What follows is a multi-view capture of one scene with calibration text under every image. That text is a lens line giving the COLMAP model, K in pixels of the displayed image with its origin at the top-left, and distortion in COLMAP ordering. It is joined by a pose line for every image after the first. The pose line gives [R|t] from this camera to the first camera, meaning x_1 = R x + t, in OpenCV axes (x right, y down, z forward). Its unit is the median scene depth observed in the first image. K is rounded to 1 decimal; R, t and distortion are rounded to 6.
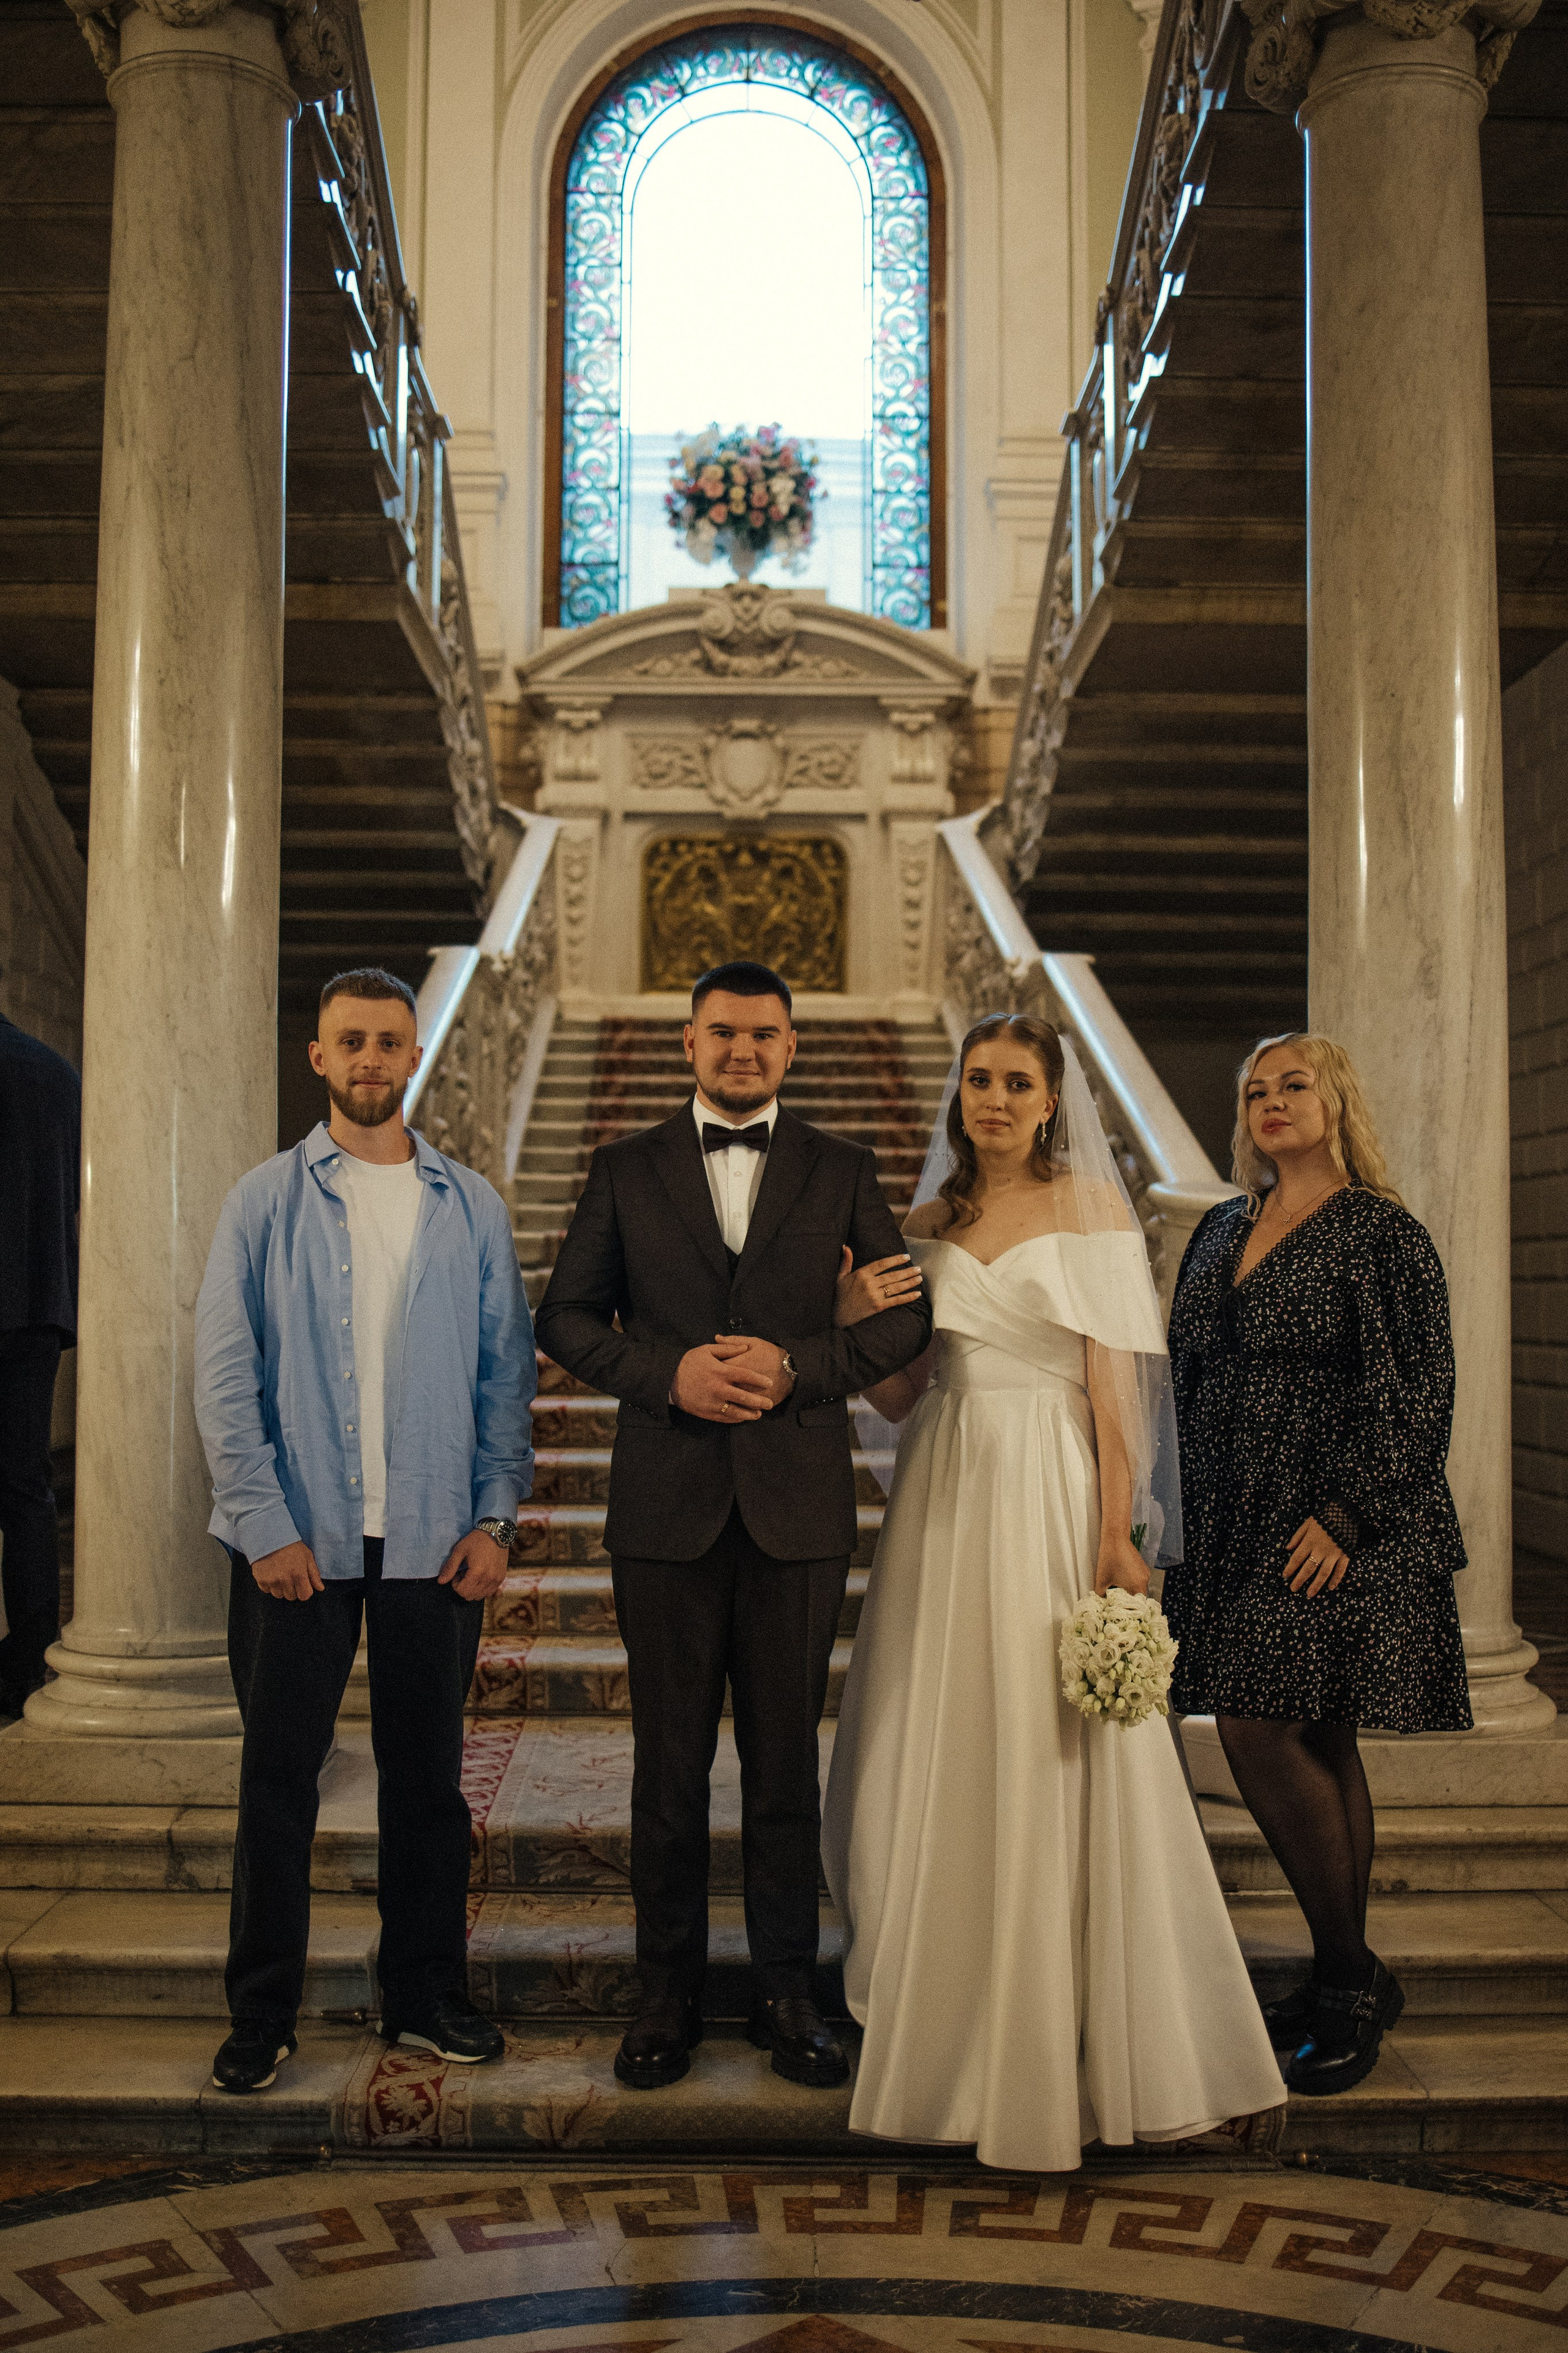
lens RADIAL K [[2445.3, 0, 784.3], [0, 2445.3, 1167.2], [0, 0, 1]] dist [-0.065552, -0.001179]
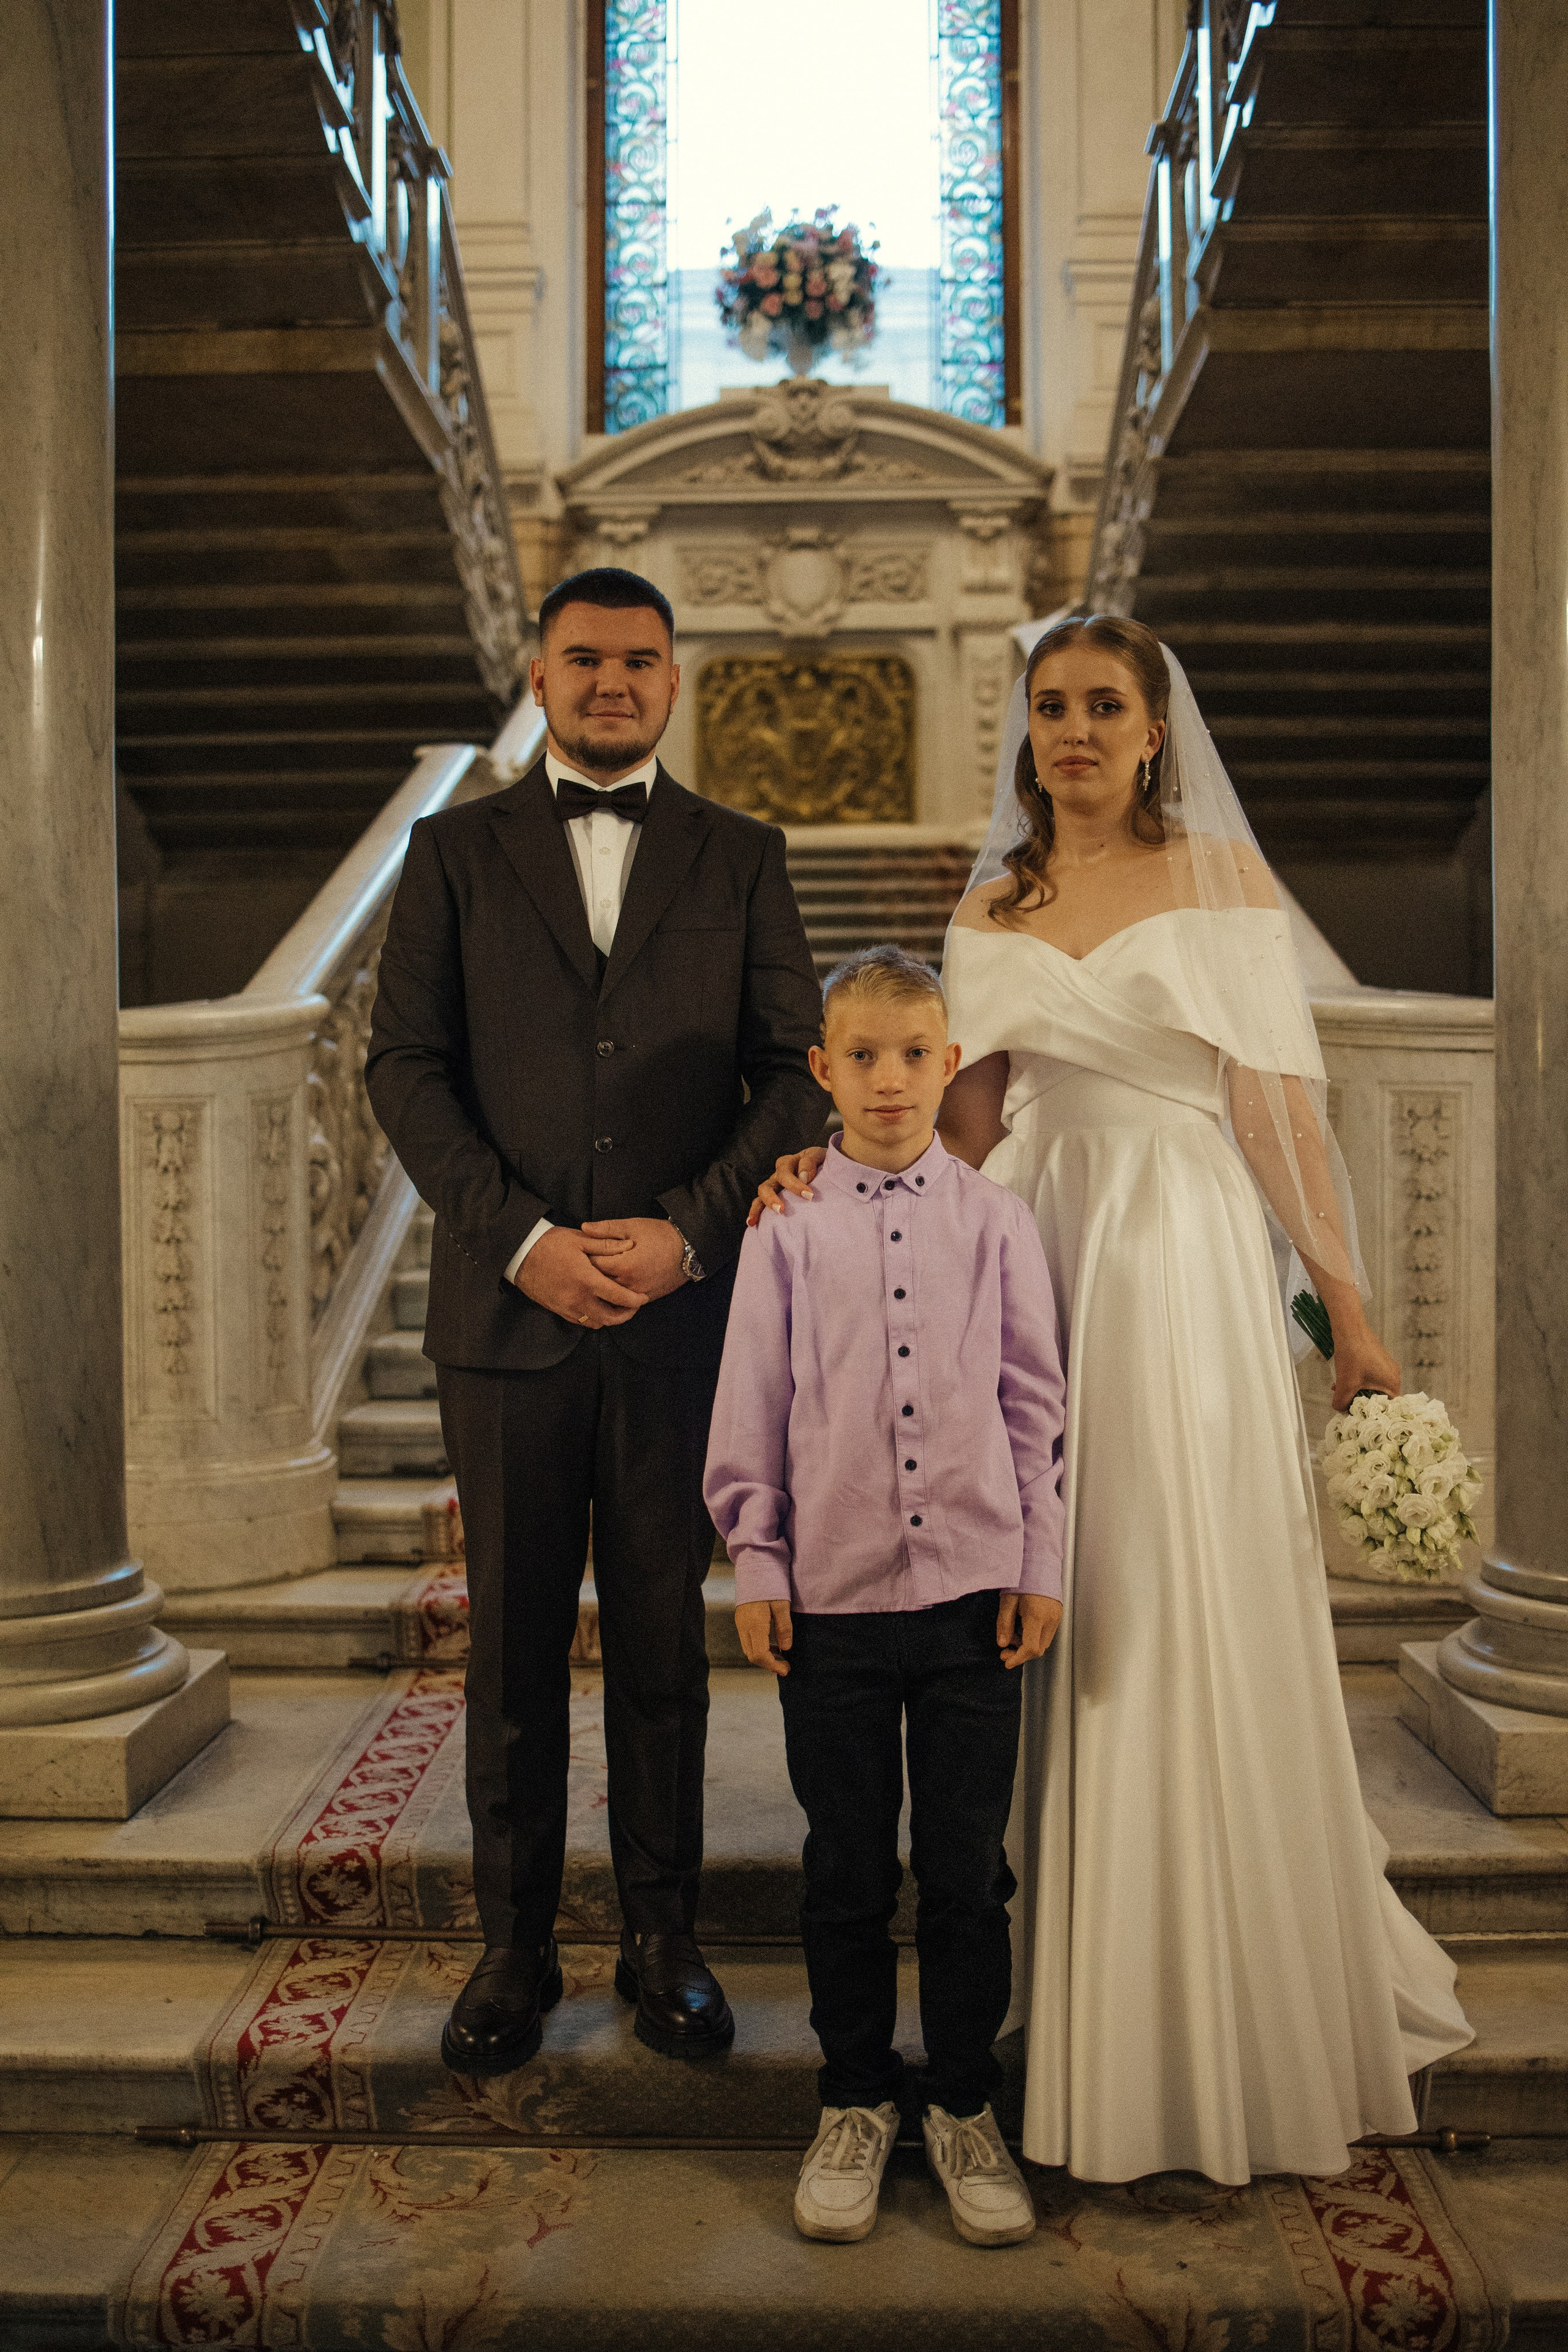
lens RADIAL K [[2356.2, 0, 784.4], [0, 2356.2, 1172.1], [0, 0, 1]] dist [-0.078802, 0.052505]
pose [[0.999122, -0.011658, -0.040238, 0.009804], [0.013975, 0.998230, 0.057805, 0.008647], [0.039493, -0.058316, 0.997517, 0.102274]]
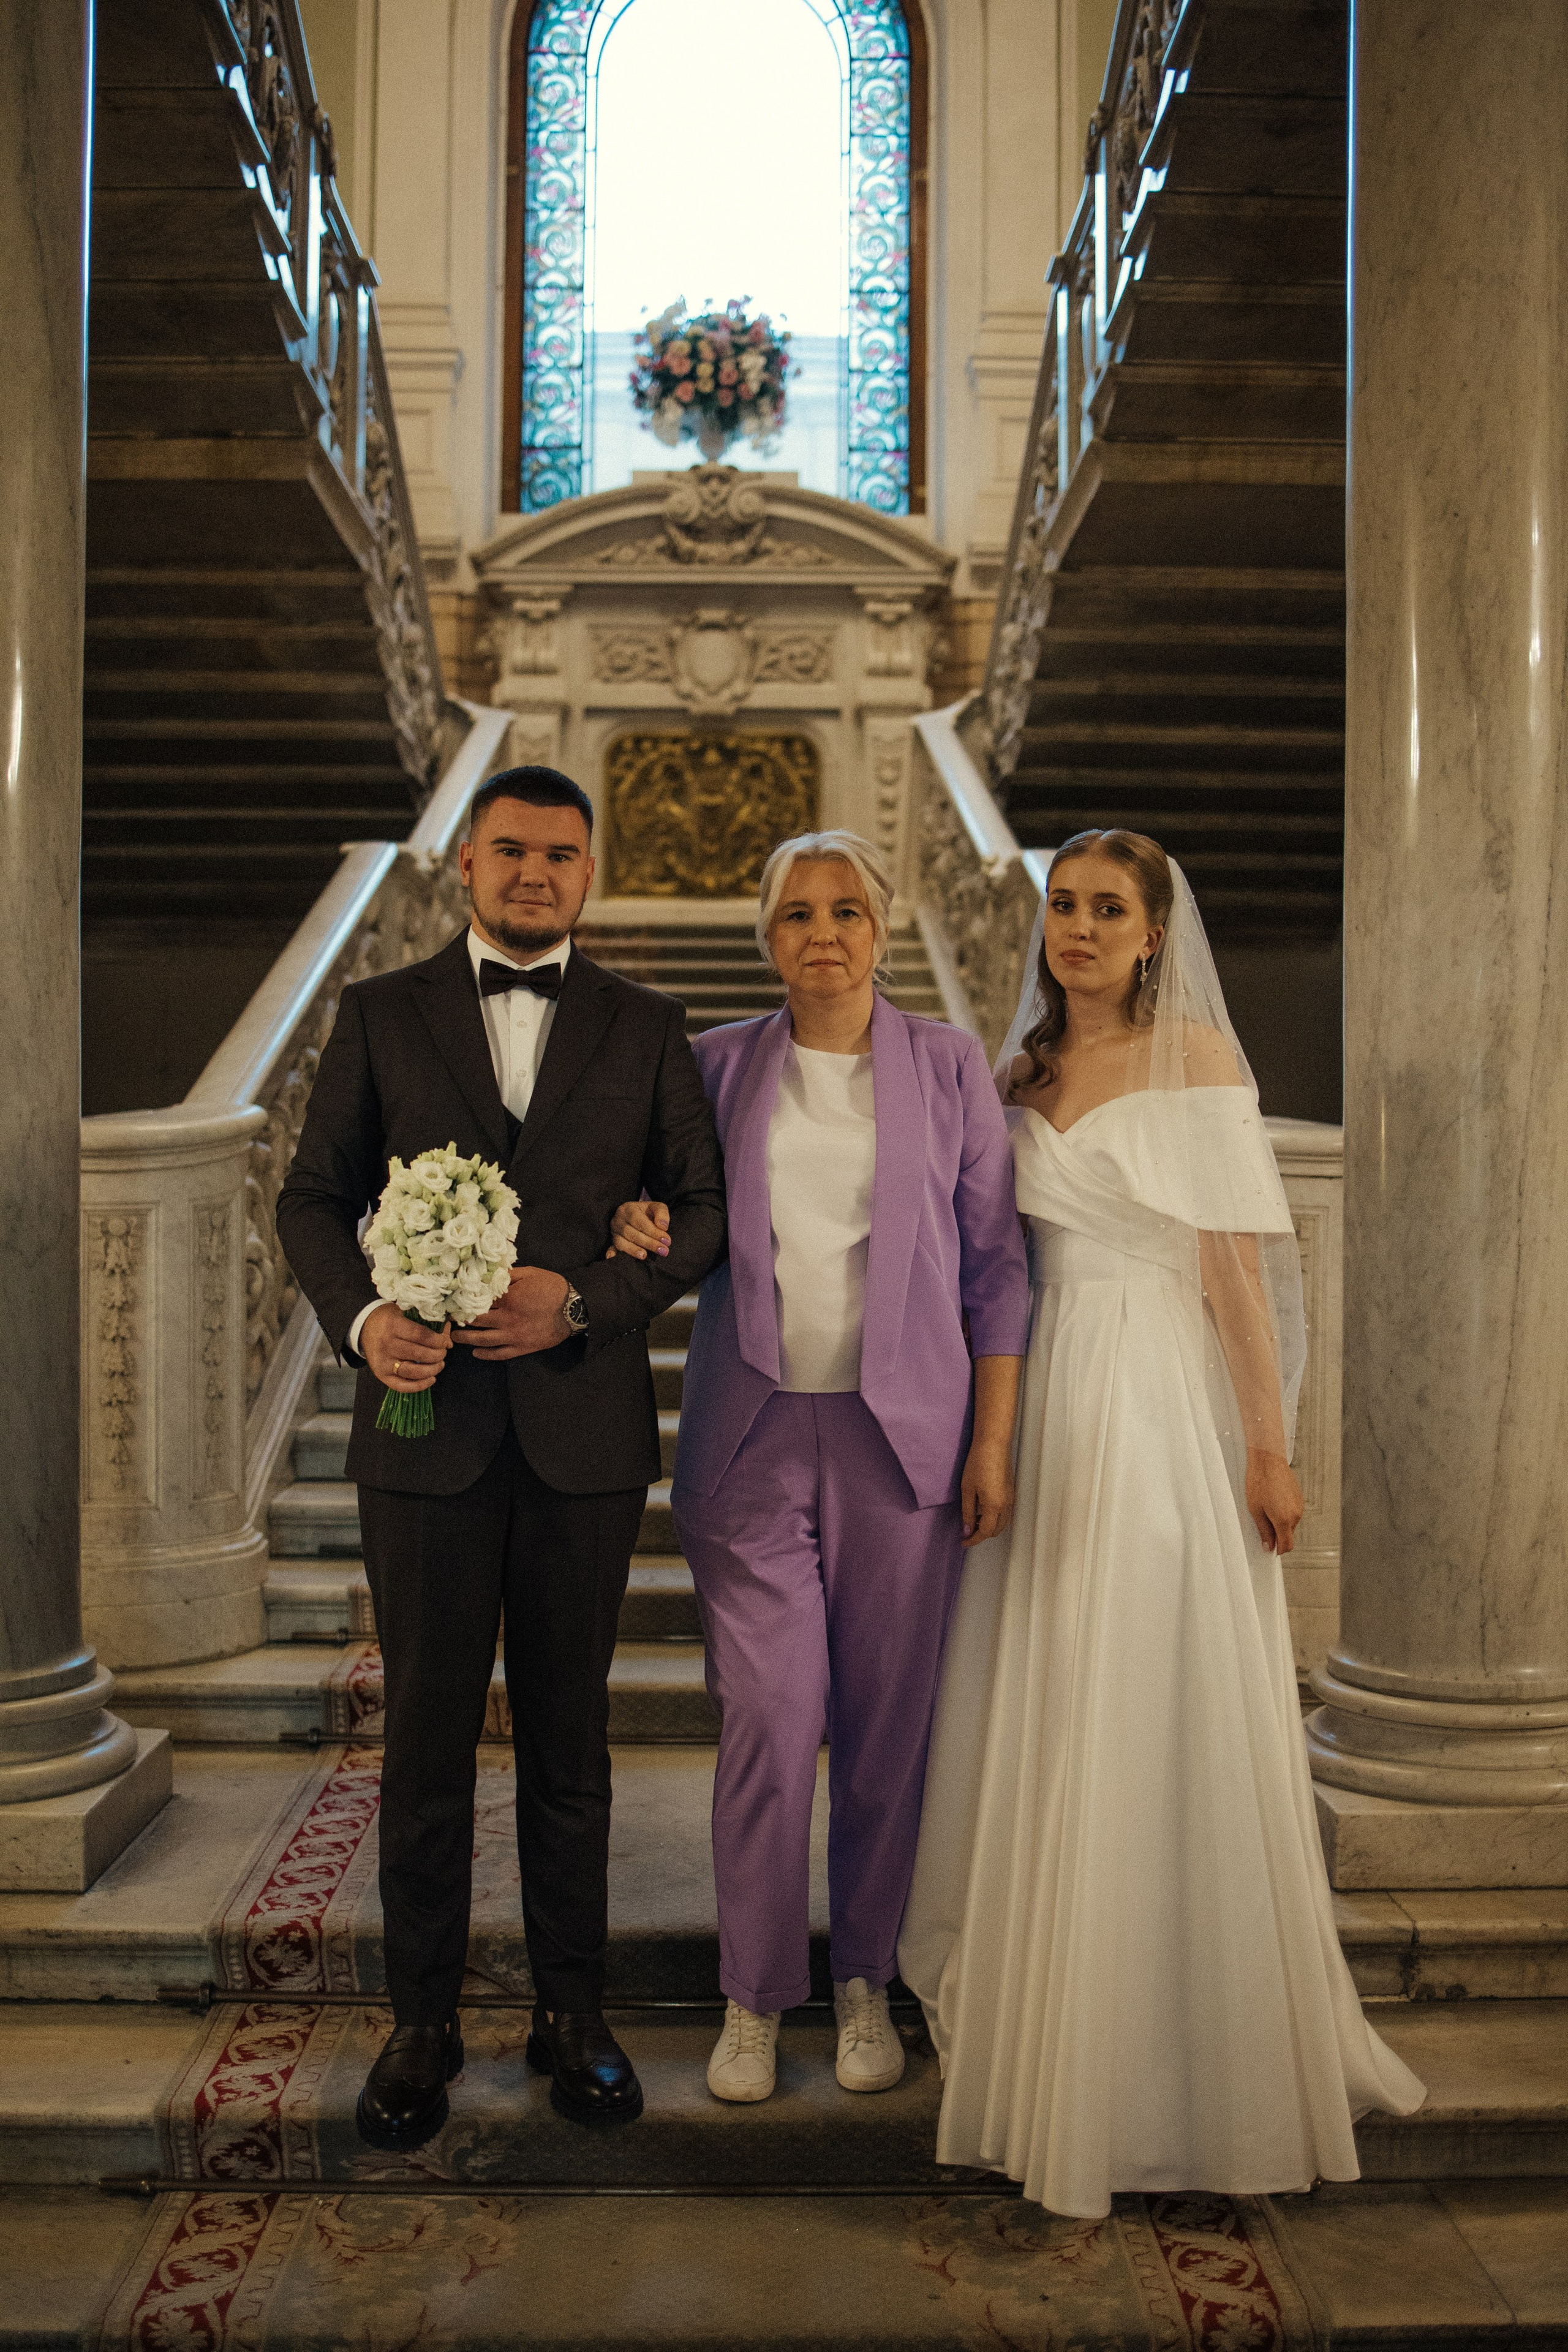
lens RADIAL K [[2356.2, 0, 784.4], [0, 2356.2, 1172.1], [0, 0, 1]] dist [-0.078802, 0.052505]
pose [[0.999994, 0.000038, 0.003521, 0.008943], [-0.000187, 0.999099, 0.042433, -0.003345], [-0.003516, -0.042434, 0.999093, 0.078629]]
